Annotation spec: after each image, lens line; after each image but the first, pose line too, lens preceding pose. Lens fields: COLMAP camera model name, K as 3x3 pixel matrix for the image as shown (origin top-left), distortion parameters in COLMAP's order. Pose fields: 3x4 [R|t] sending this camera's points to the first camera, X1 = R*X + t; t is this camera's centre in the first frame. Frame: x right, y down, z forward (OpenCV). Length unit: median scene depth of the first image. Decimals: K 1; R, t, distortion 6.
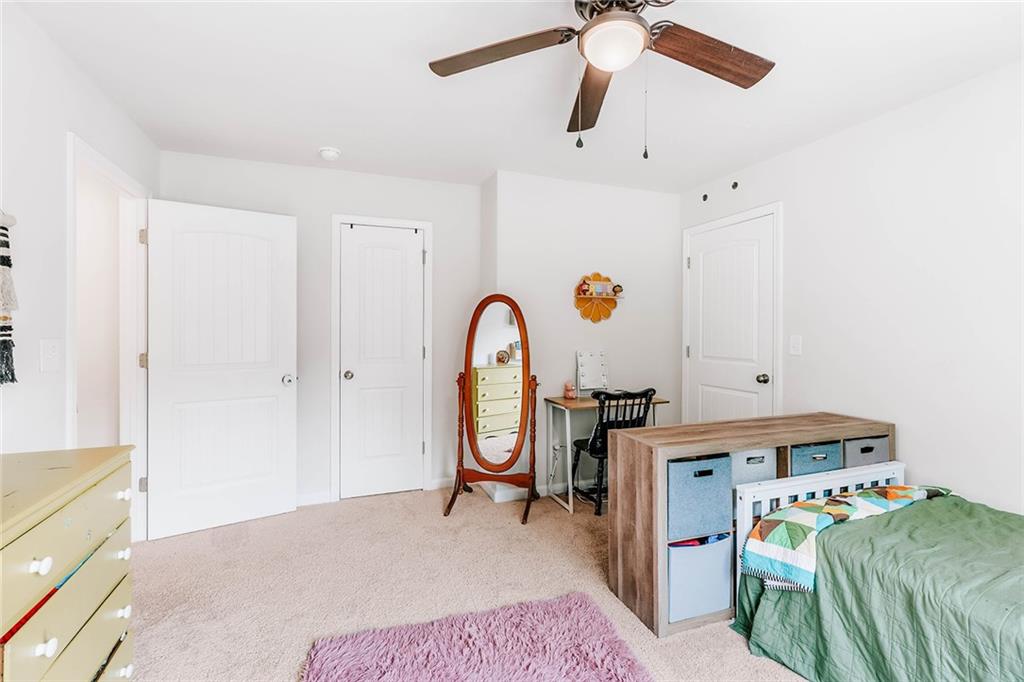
lens RADIAL K [[460.2, 0, 509.9], [0, 460.2, 333.8], [0, 0, 1]] dist [0.001201, 0.000070]
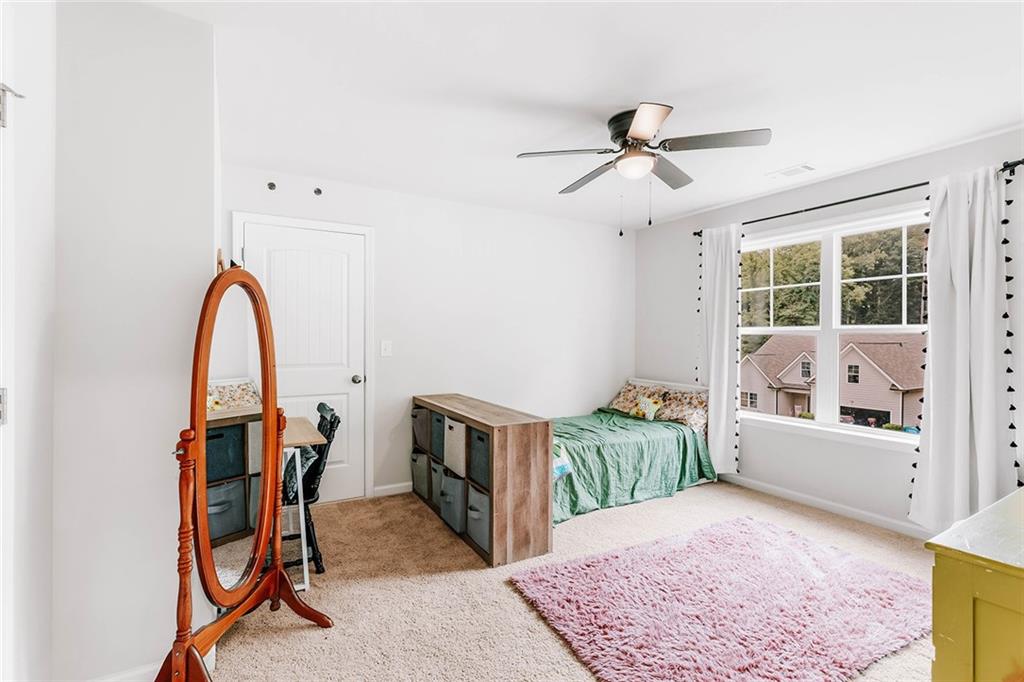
lens RADIAL K [[466.1, 0, 514.9], [0, 466.1, 329.3], [0, 0, 1]] dist [-0.000234, -0.000050]
pose [[-0.156325, 0.007565, 0.987677, -1.007043], [-0.003687, 0.999959, -0.008243, -0.019700], [-0.987699, -0.004931, -0.156291, 1.239155]]
